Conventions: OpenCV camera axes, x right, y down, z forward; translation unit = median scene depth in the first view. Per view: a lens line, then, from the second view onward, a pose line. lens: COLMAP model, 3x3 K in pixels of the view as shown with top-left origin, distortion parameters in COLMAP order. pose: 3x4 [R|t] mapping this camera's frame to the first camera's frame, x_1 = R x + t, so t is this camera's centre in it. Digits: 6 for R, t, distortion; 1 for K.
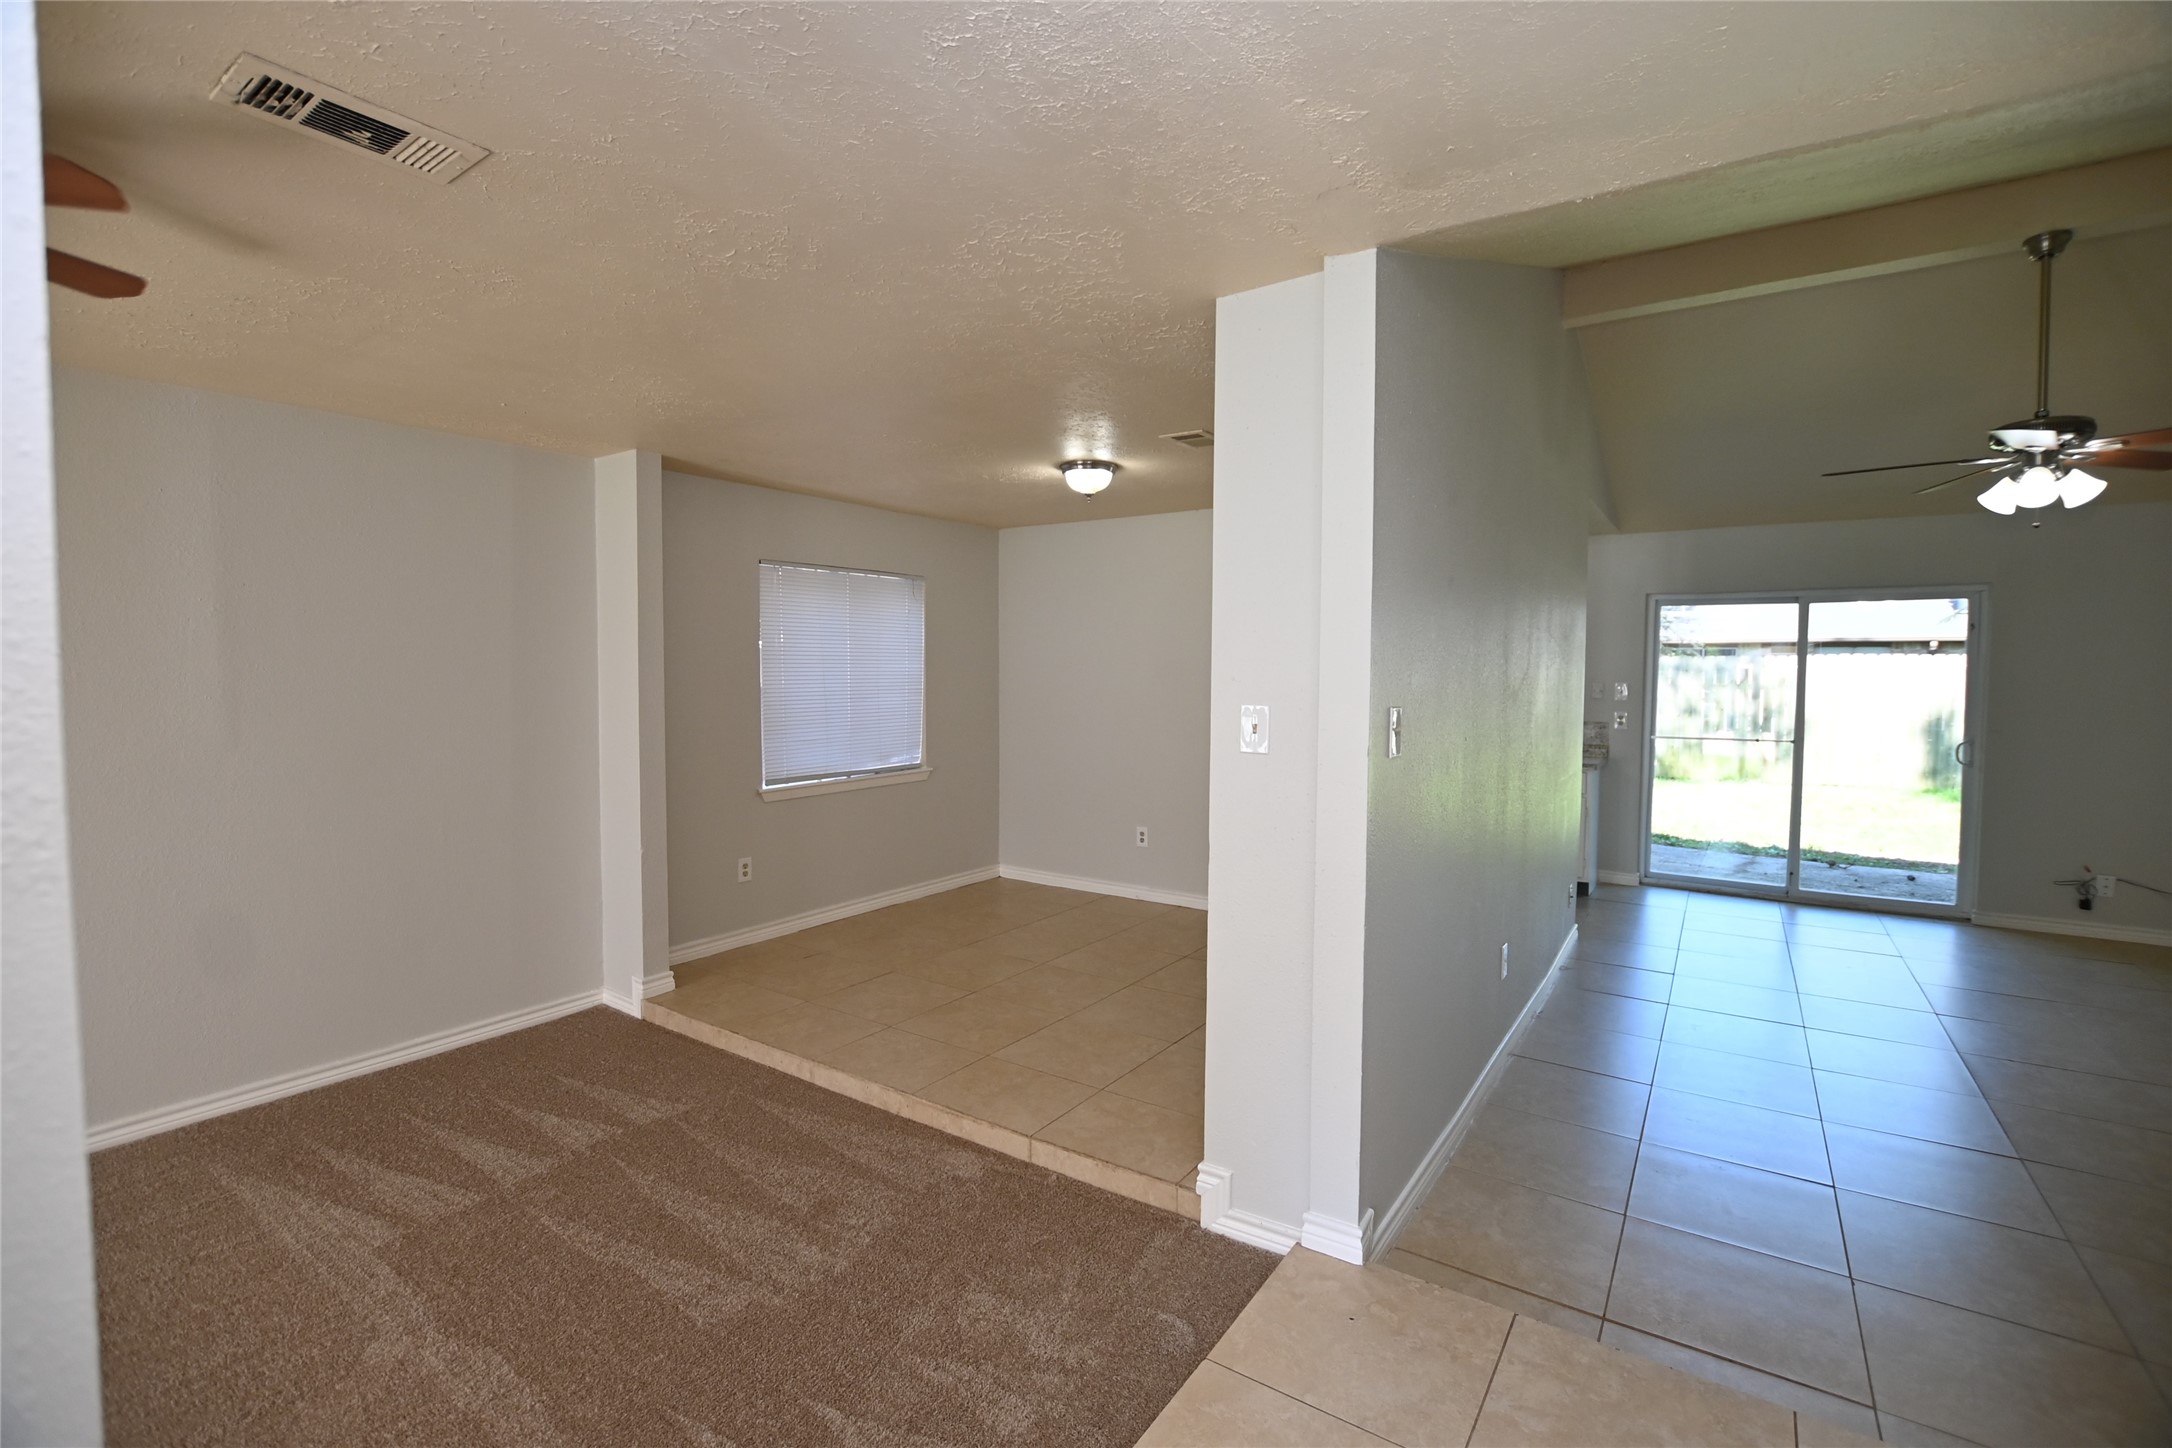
lens RADIAL K [[974.1, 0, 1083.0], [0, 974.1, 718.8], [0, 0, 1]] dist [-0.022656, 0.000945]
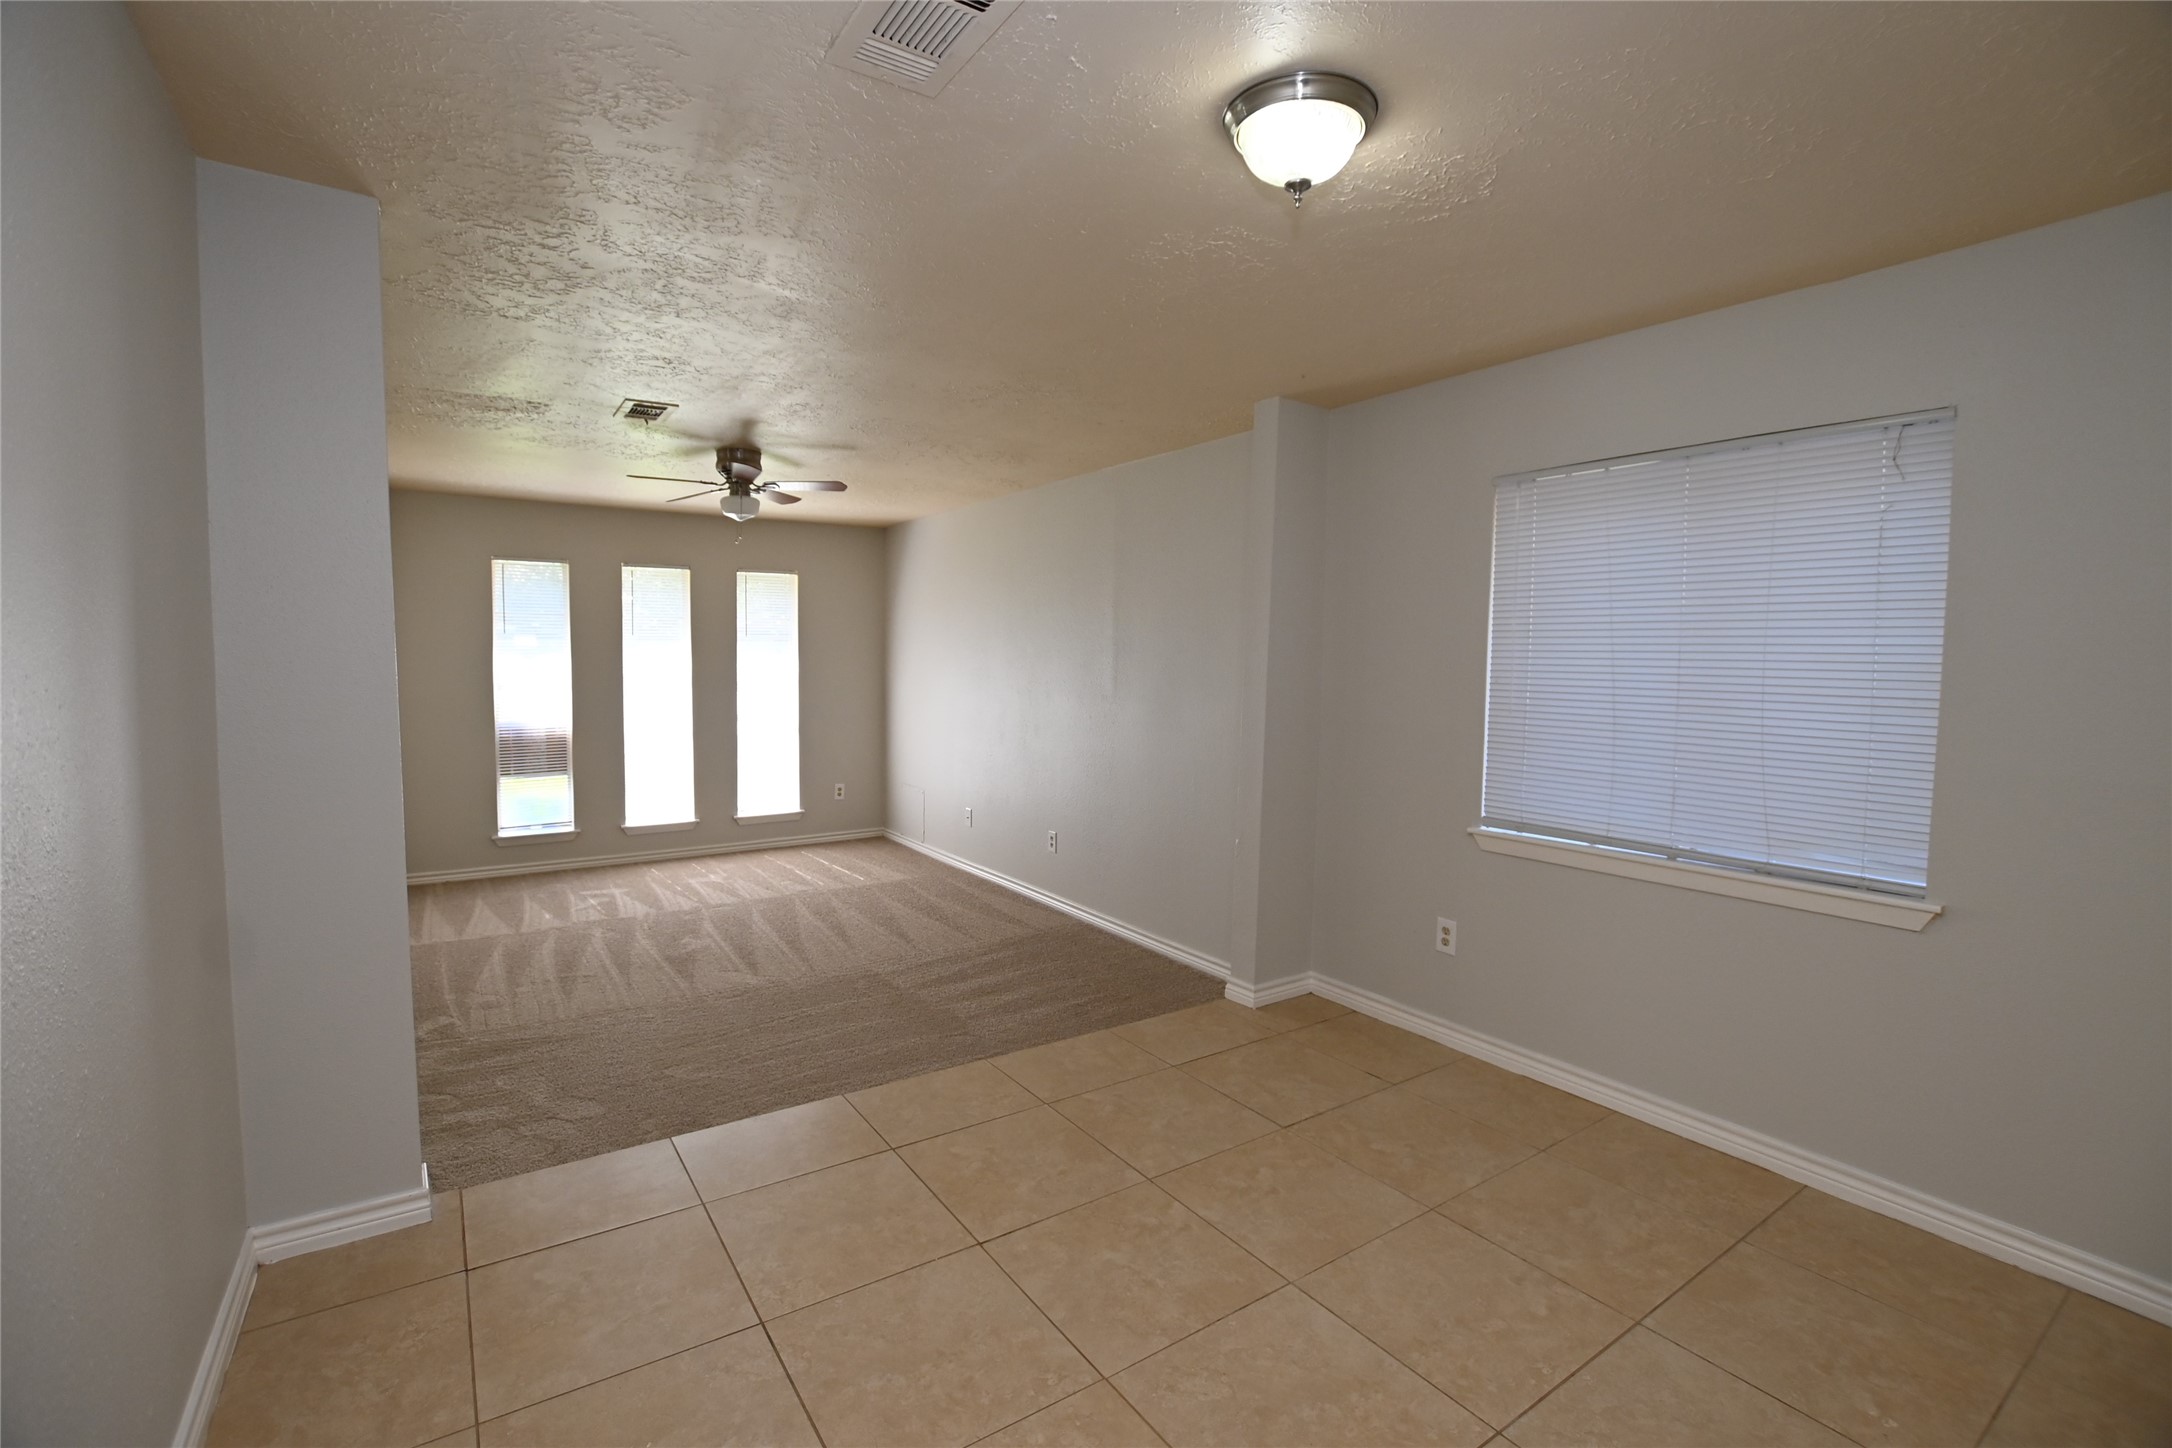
lens RADIAL K [[974.1, 0, 1083.0], [0, 974.1, 718.8], [0, 0, 1]] dist [-0.022656, 0.000945]
pose [[-0.365749, 0.057058, -0.928963, 0.372914], [-0.061604, 0.994446, 0.085335, -0.040826], [0.928673, 0.088439, -0.360202, 0.979222]]
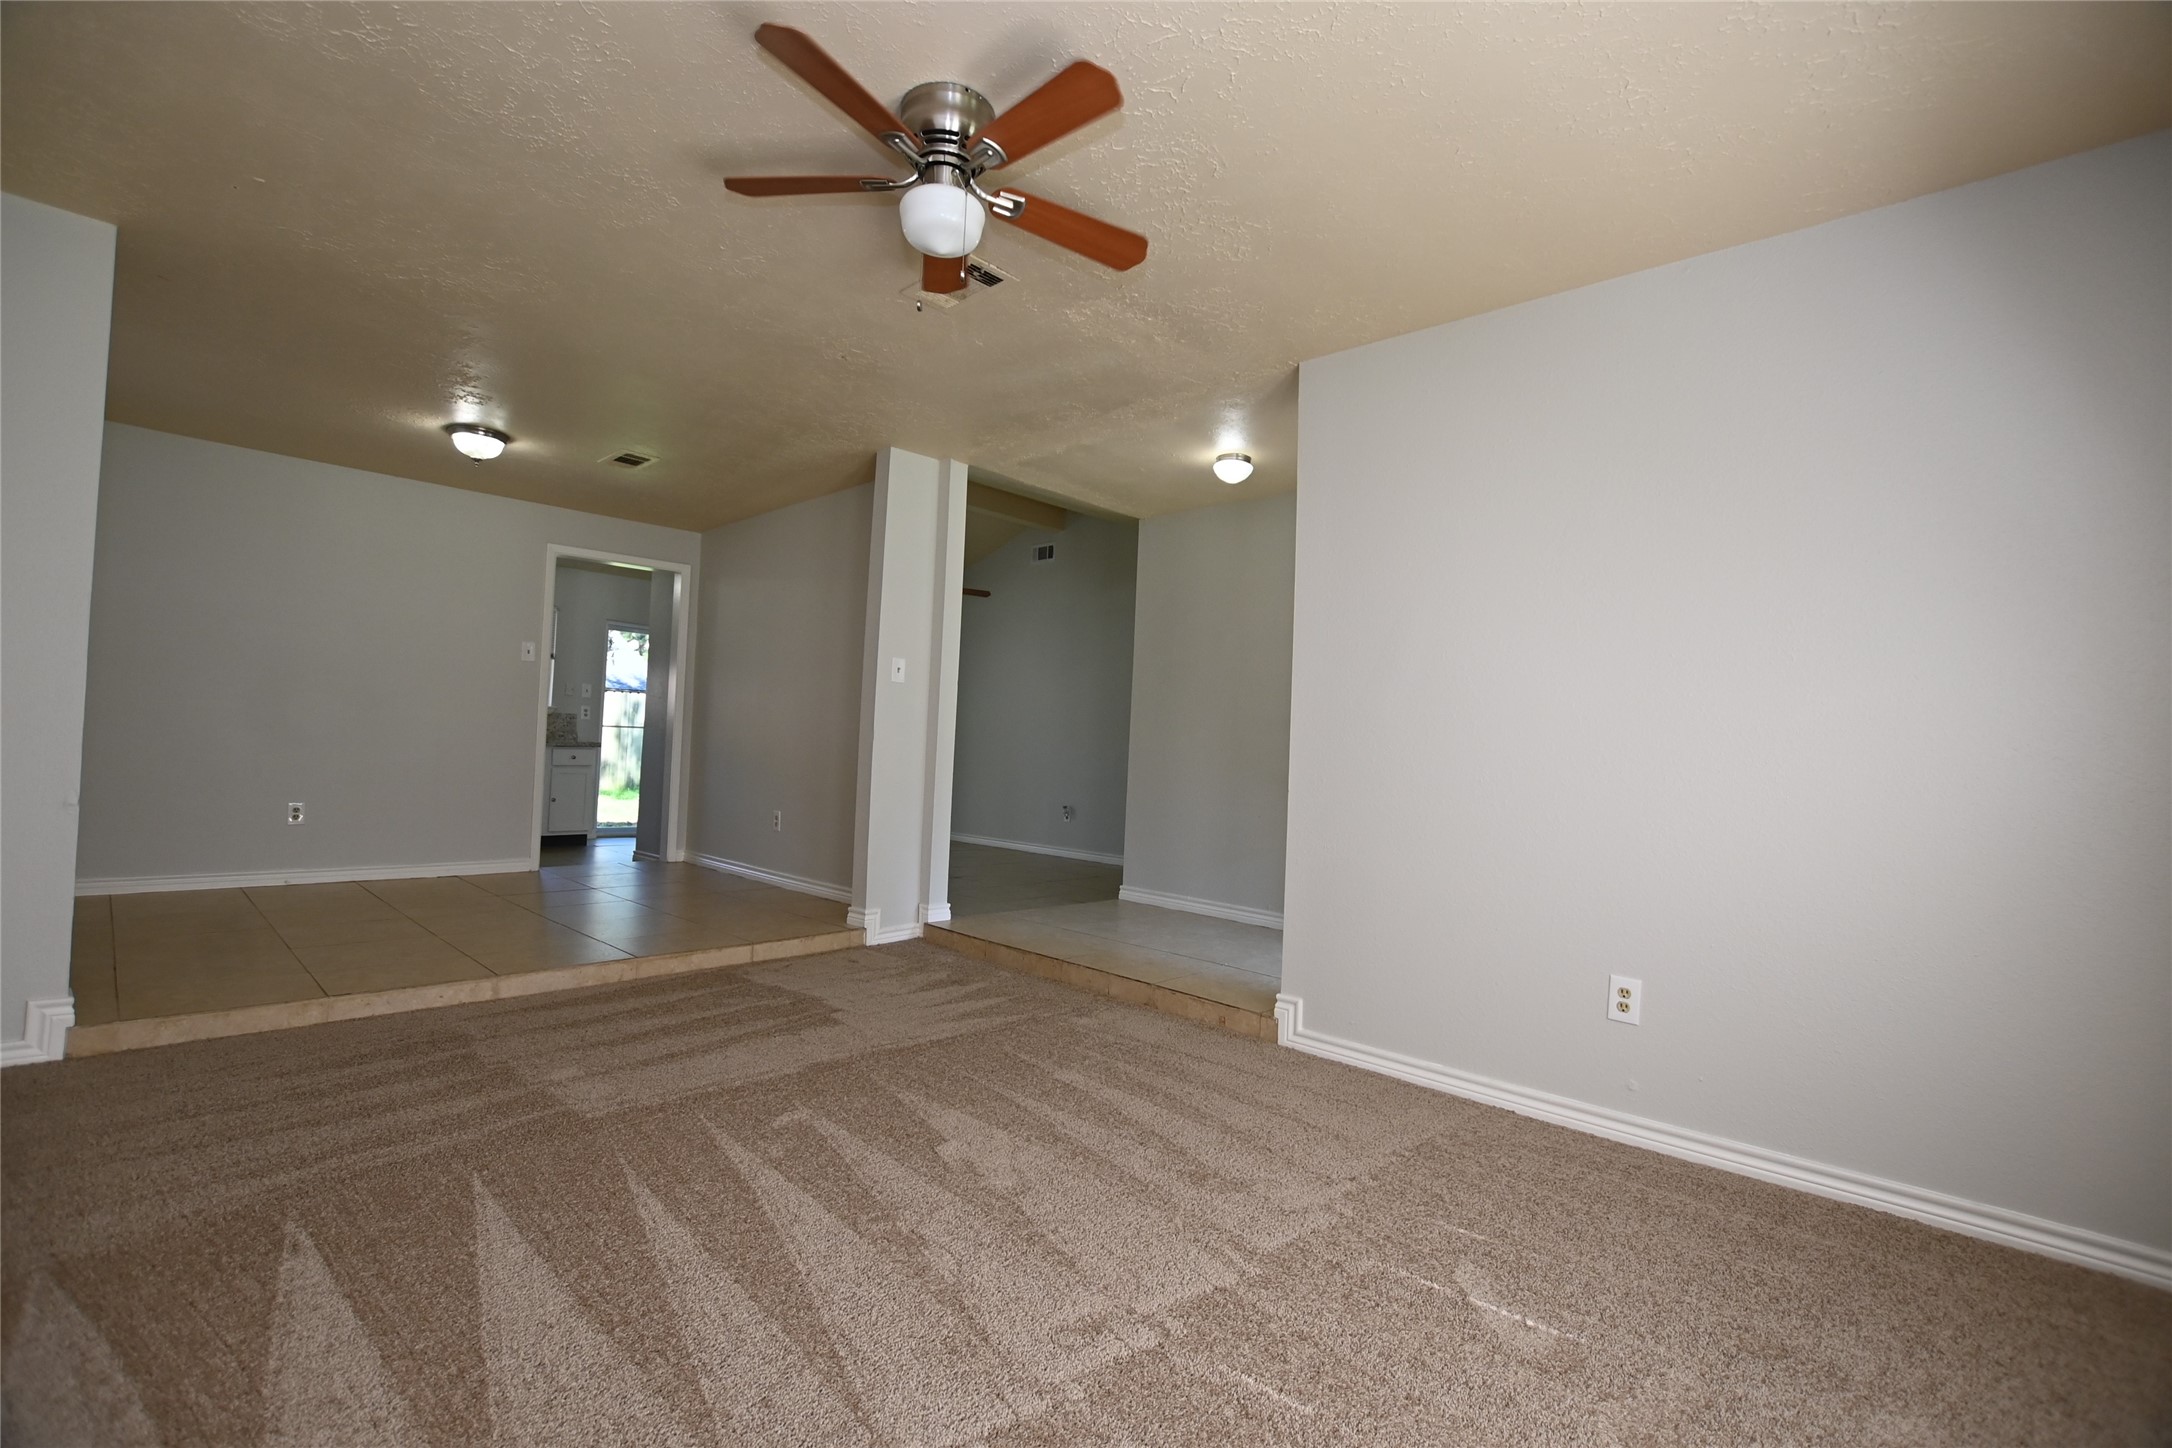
lens RADIAL K [[974.1, 0, 1083.0], [0, 974.1, 718.8], [0, 0, 1]] dist [-0.022656, 0.000945]
pose [[0.170180, 0.023342, 0.985137, -1.029998], [0.009871, 0.999629, -0.025391, 0.098971], [-0.985364, 0.014045, 0.169886, 0.188933]]
